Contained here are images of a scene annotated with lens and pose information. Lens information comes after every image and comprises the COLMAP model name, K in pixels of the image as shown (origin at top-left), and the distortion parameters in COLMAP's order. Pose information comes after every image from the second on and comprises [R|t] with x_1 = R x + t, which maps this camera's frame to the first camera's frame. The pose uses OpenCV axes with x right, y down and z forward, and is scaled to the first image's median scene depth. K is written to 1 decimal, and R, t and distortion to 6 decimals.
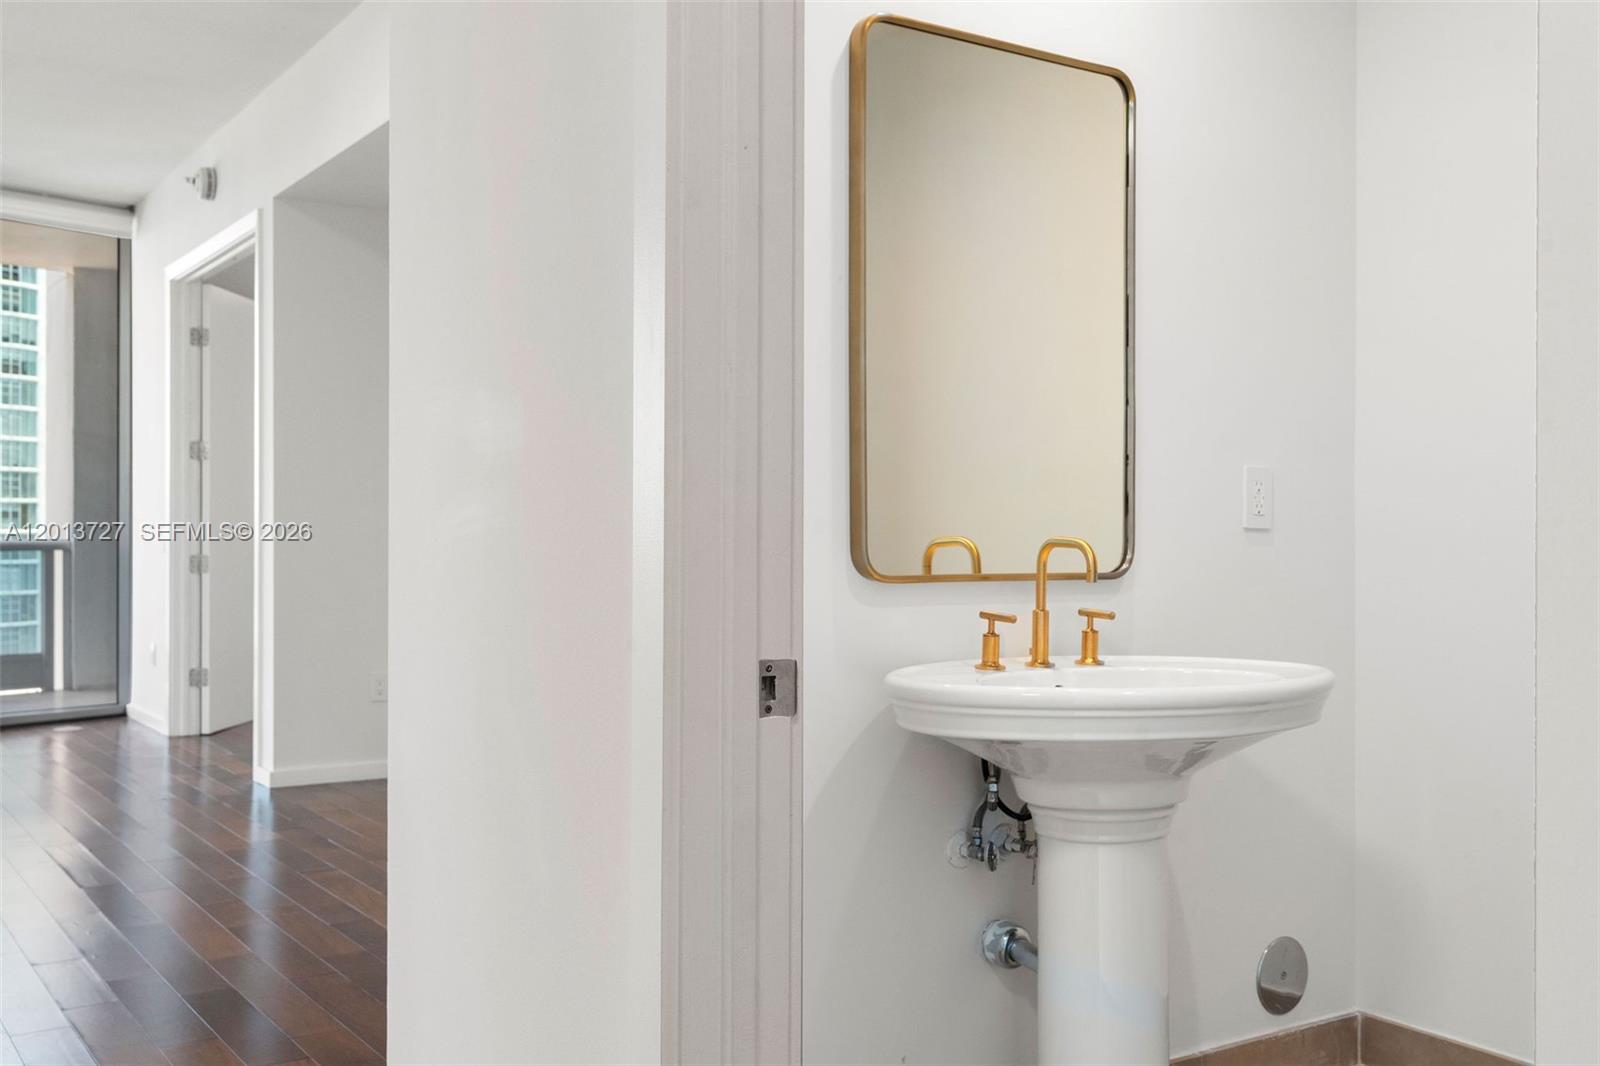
lens RADIAL K [[1578.1, 0, 804.3], [0, 1578.1, 525.7], [0, 0, 1]] dist [0.010287, 0.000000]
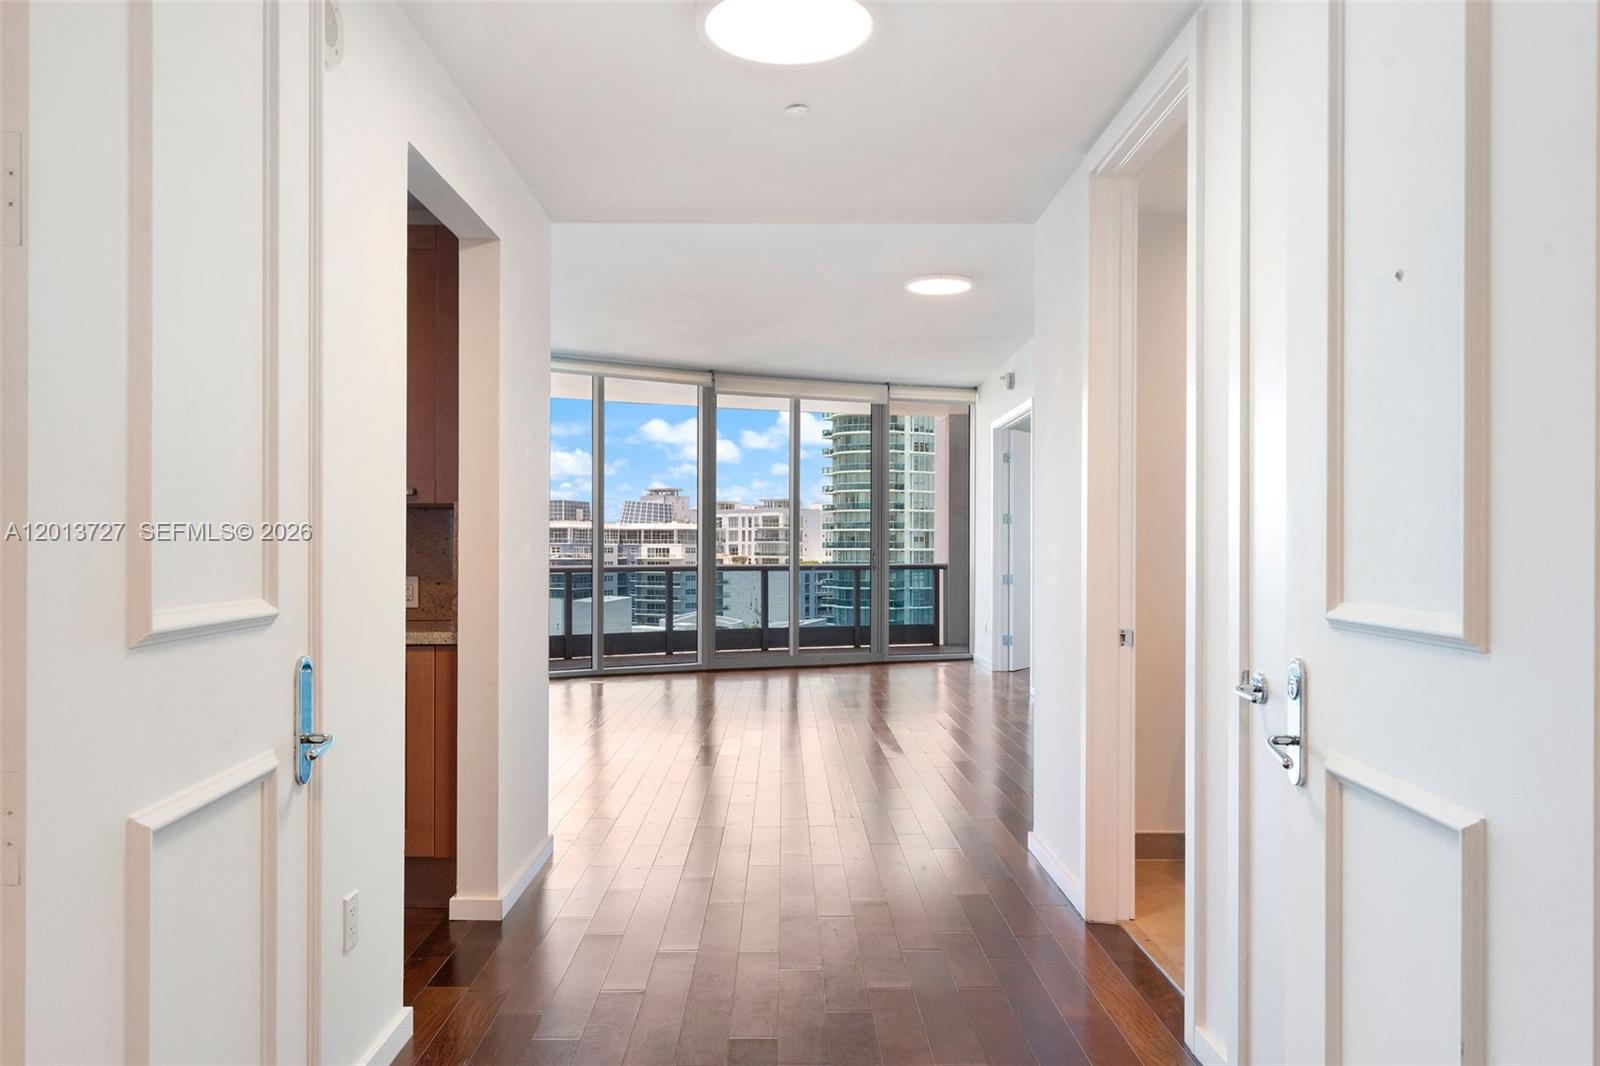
lens RADIAL K [[1126.2, 0, 821.4], [0, 1126.2, 544.5], [0, 0, 1]] dist [0.040366, 0.000449]
pose [[0.851536, -0.001531, -0.524293, 0.126509], [0.001791, 0.999998, -0.000011, -0.017363], [0.524293, -0.000930, 0.851538, -0.247450]]
